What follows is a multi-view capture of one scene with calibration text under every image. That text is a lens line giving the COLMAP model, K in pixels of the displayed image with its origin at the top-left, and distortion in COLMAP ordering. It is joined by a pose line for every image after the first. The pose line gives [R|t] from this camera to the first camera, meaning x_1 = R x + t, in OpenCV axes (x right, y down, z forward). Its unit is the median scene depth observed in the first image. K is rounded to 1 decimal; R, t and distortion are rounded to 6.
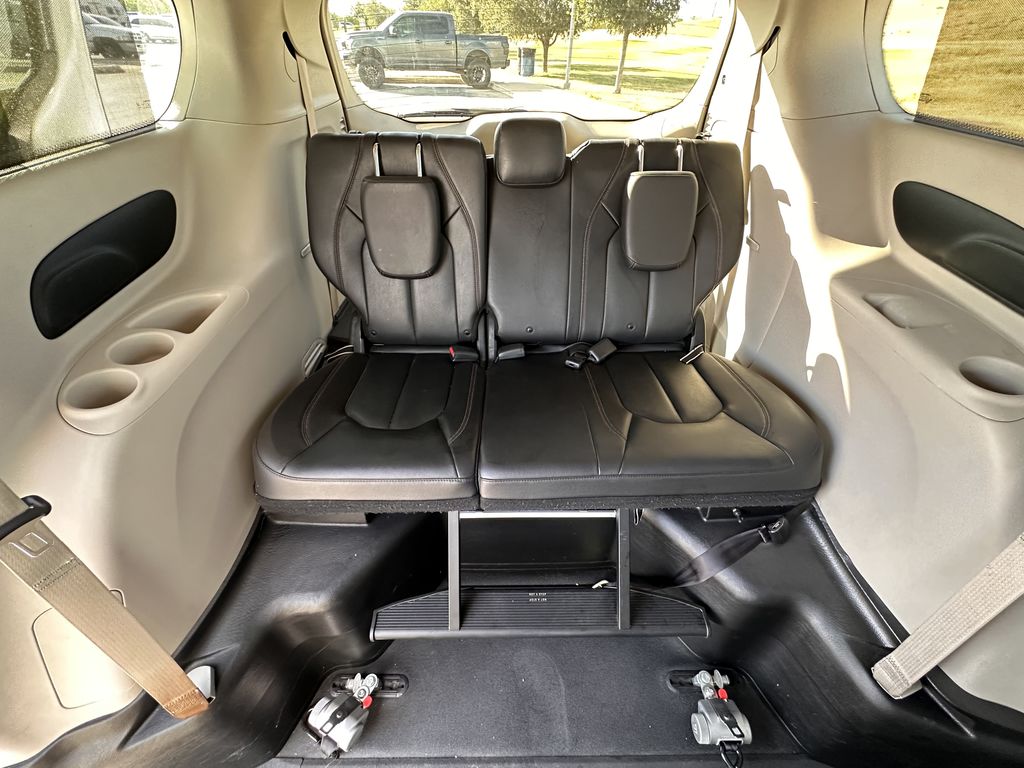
lens RADIAL K [[409.3, 0, 512.0], [0, 409.3, 384.0], [0, 0, 1]] dist [-0.003656, 0.000128]
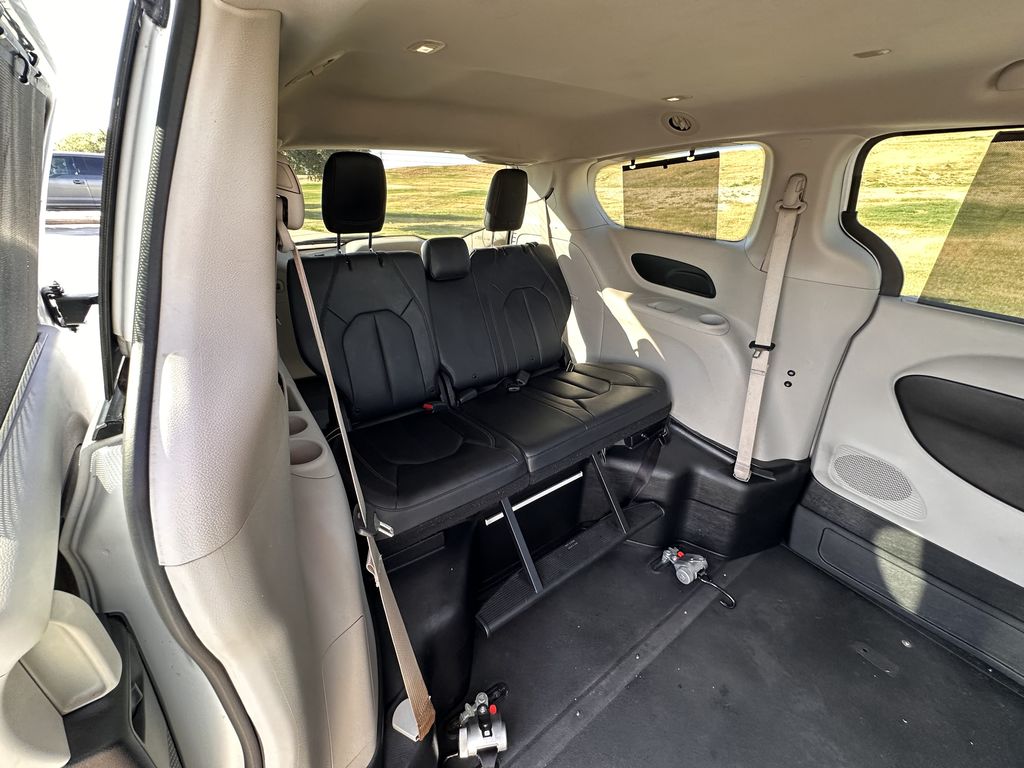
lens RADIAL K [[409.3, 0, 512.0], [0, 409.3, 384.0], [0, 0, 1]] dist [-0.003656, 0.000128]
pose [[0.811657, -0.239022, 0.532993, -0.704004], [0.361300, 0.922398, -0.136547, 0.145915], [-0.458994, 0.303400, 0.835029, -0.210024]]
